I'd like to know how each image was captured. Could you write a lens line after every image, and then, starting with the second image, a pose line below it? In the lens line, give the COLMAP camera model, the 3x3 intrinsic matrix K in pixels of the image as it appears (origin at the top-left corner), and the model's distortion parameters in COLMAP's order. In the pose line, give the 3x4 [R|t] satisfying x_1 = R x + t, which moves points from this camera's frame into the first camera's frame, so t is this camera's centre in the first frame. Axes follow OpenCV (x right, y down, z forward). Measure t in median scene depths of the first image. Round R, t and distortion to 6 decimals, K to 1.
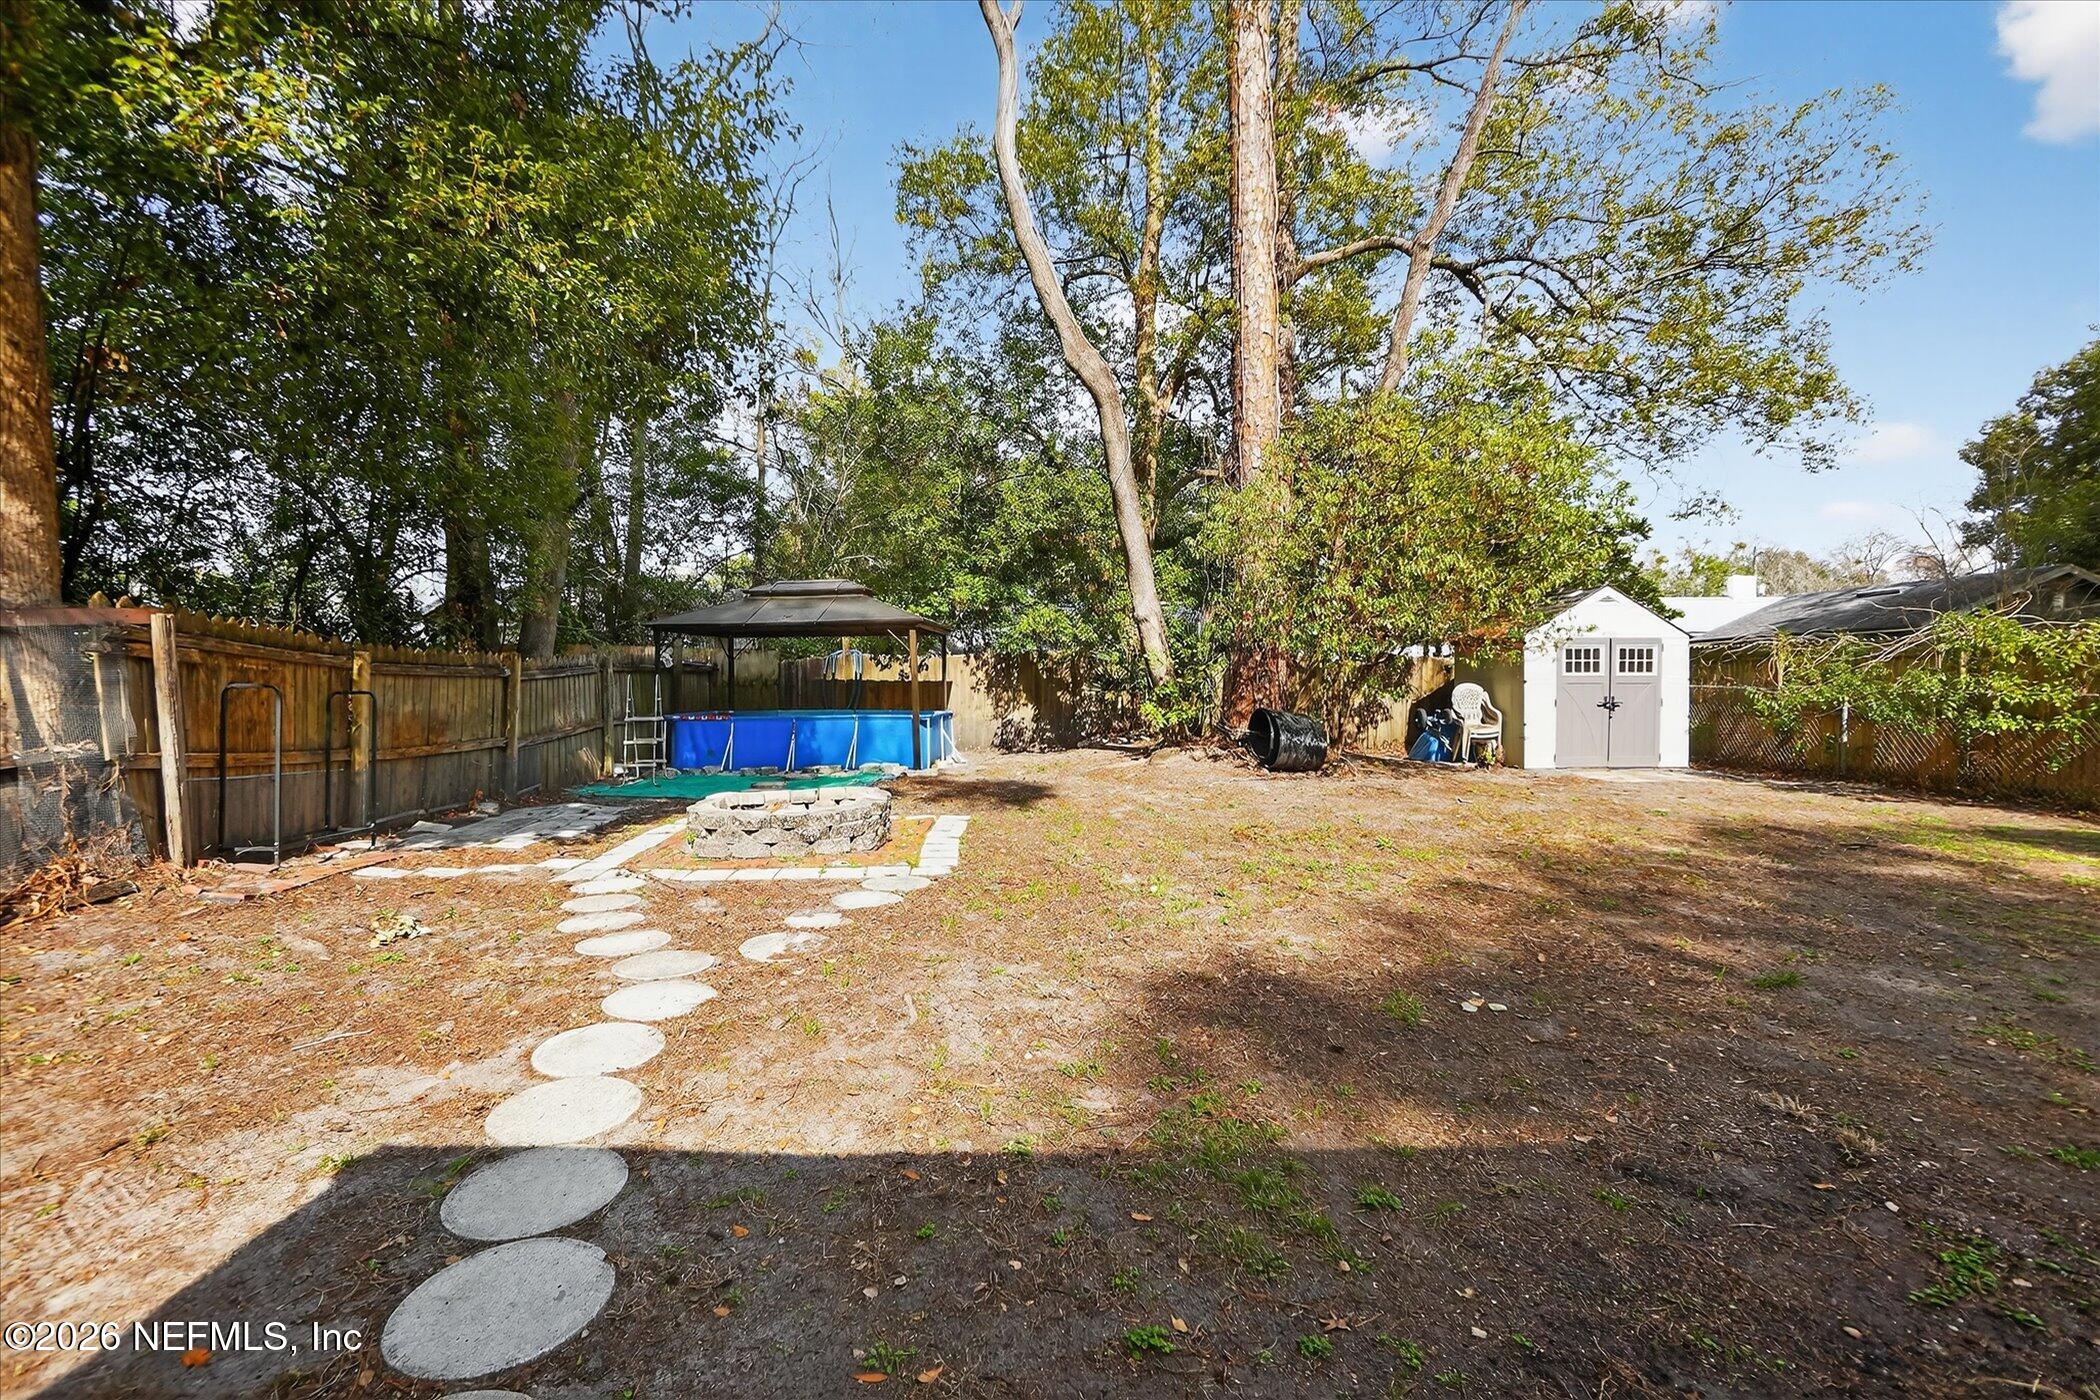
lens RADIAL K [[936.1, 0, 1052.2], [0, 936.1, 691.5], [0, 0, 1]] dist [-0.025976, 0.004415]
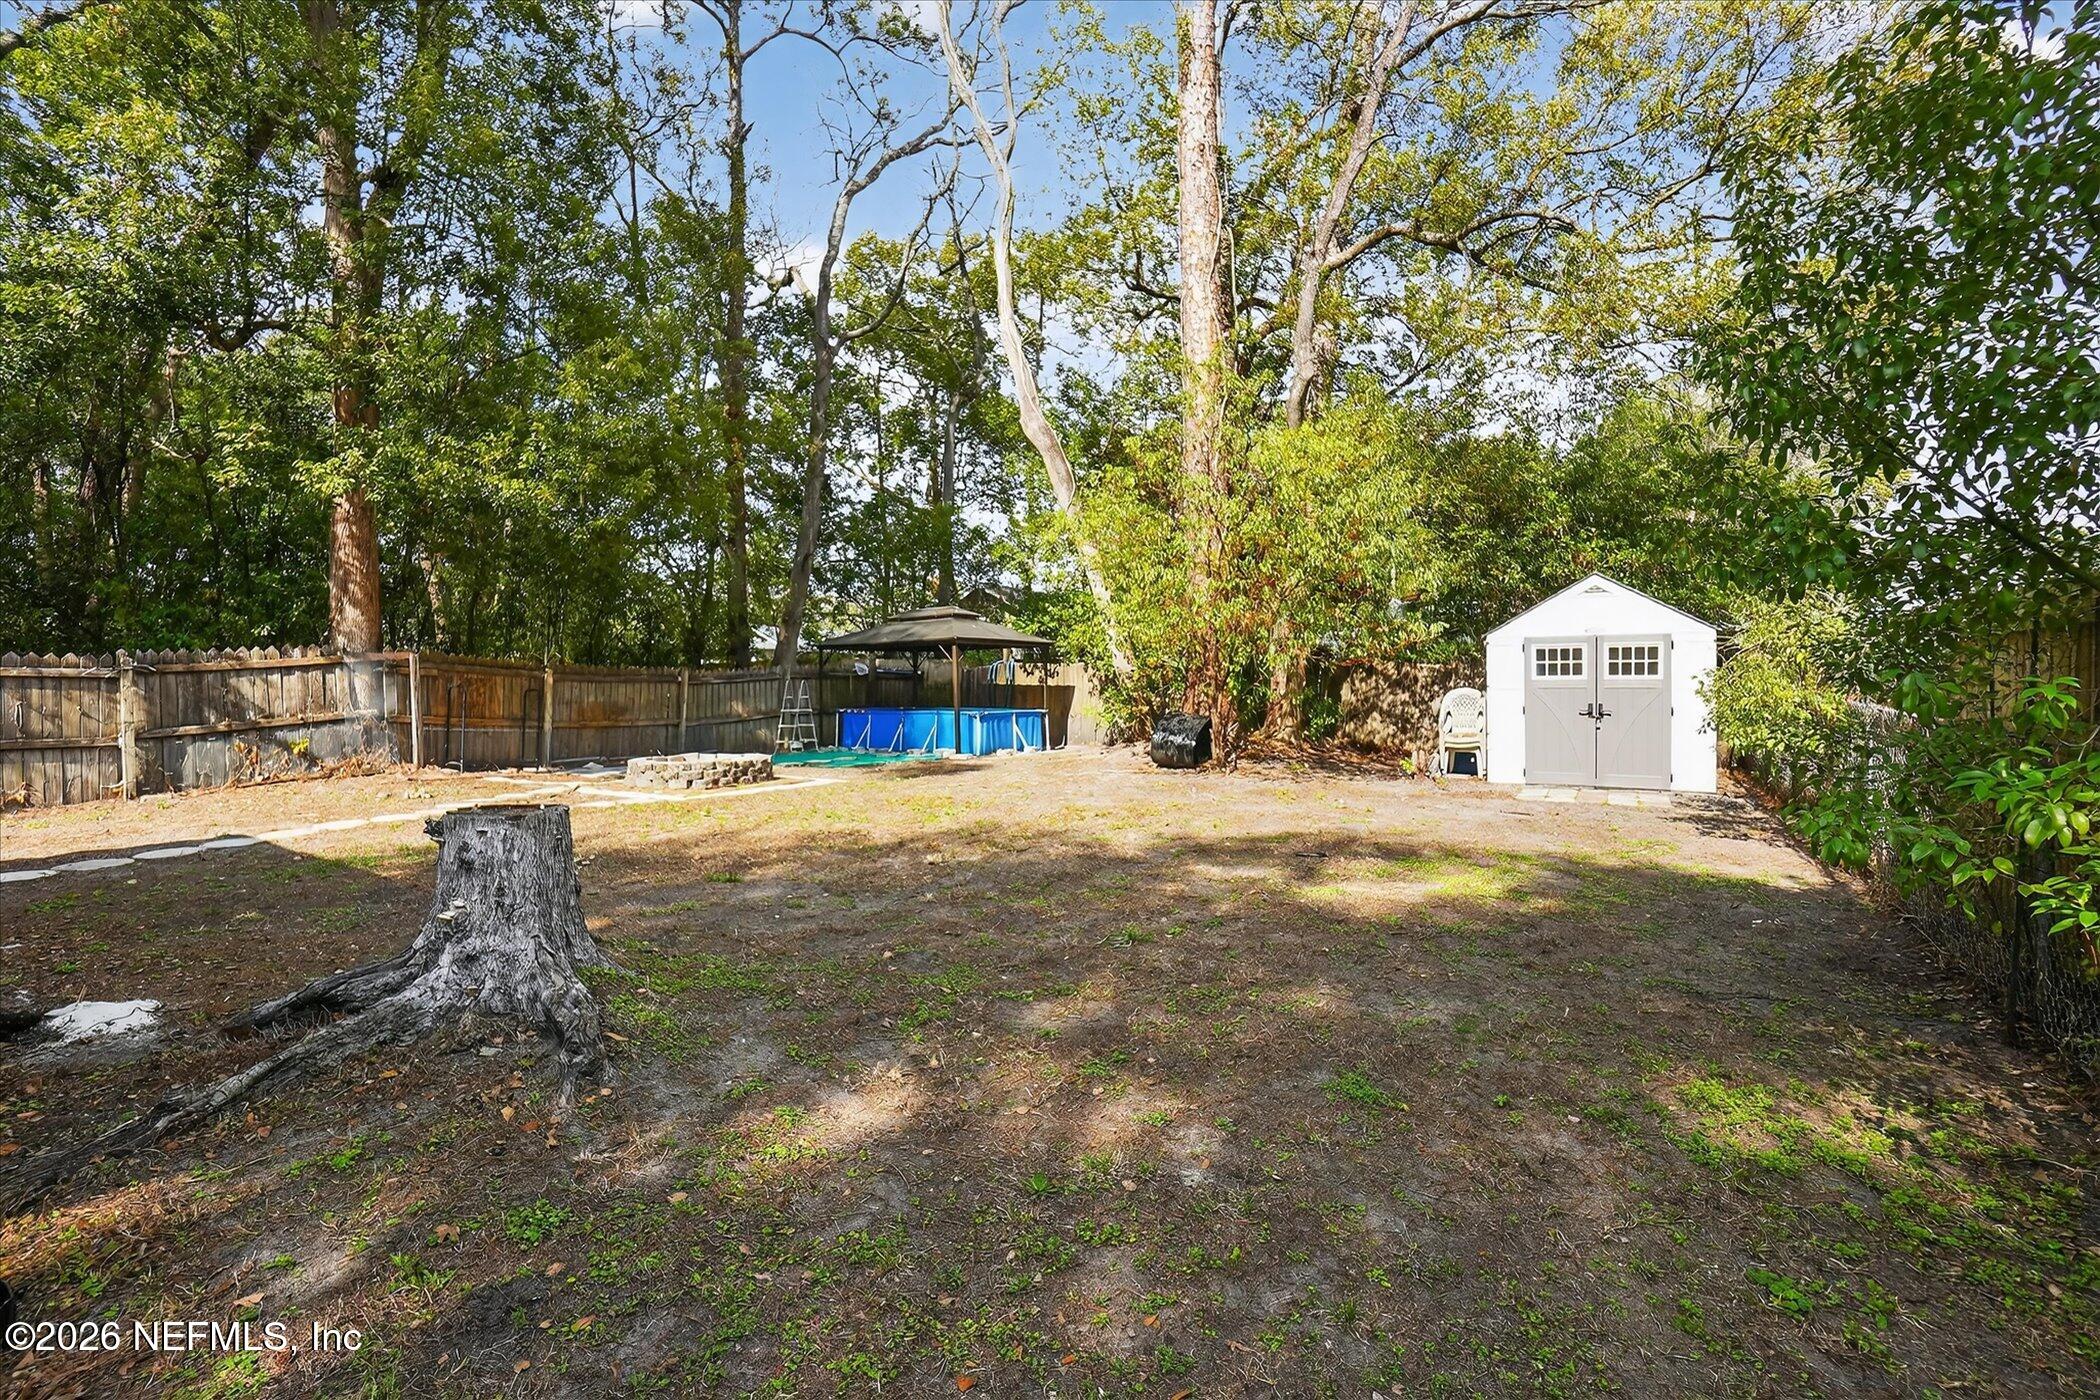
lens RADIAL K [[936.1, 0, 1041.2], [0, 936.1, 692.5], [0, 0, 1]] dist [-0.025976, 0.004415]
pose [[0.820494, 0.005724, -0.571626, 0.669021], [-0.008340, 0.999963, -0.001958, 0.000925], [0.571594, 0.006374, 0.820512, 0.008740]]
